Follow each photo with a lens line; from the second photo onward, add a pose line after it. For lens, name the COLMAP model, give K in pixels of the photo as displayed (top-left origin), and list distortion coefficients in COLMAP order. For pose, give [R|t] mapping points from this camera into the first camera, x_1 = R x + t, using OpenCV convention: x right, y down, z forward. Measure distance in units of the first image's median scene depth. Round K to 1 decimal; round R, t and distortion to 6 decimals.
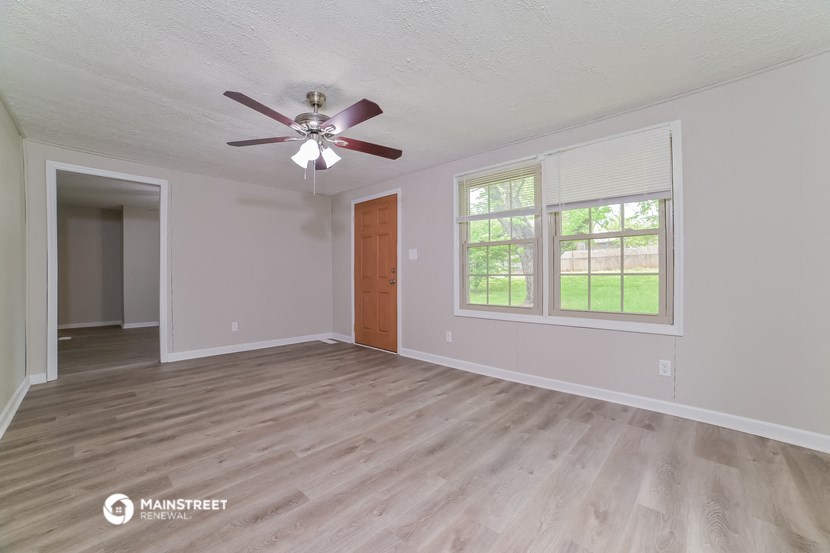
lens RADIAL K [[325.6, 0, 415.0], [0, 325.6, 276.5], [0, 0, 1]] dist [-0.059671, 0.000177]
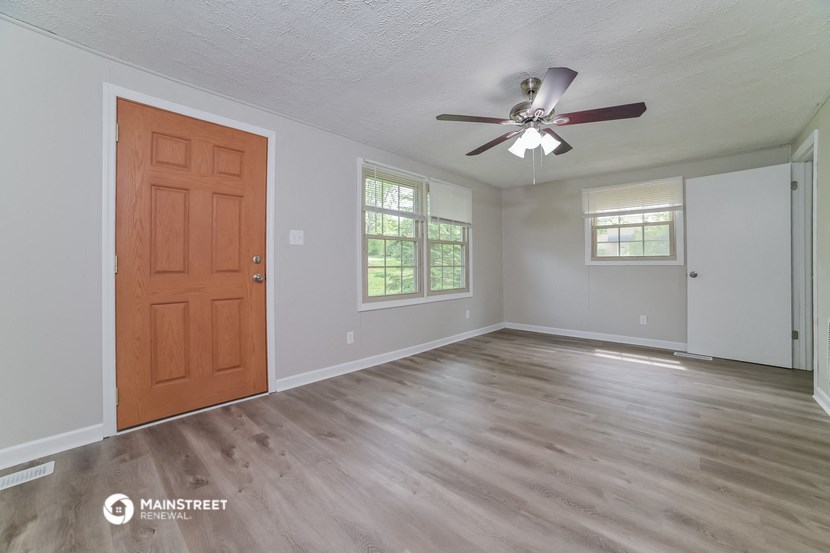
lens RADIAL K [[325.6, 0, 415.0], [0, 325.6, 276.5], [0, 0, 1]] dist [-0.059671, 0.000177]
pose [[-0.007835, -0.023997, 0.999681, -0.920980], [0.007572, 0.999682, 0.024056, 0.001806], [-0.999941, 0.007758, -0.007651, 1.007727]]
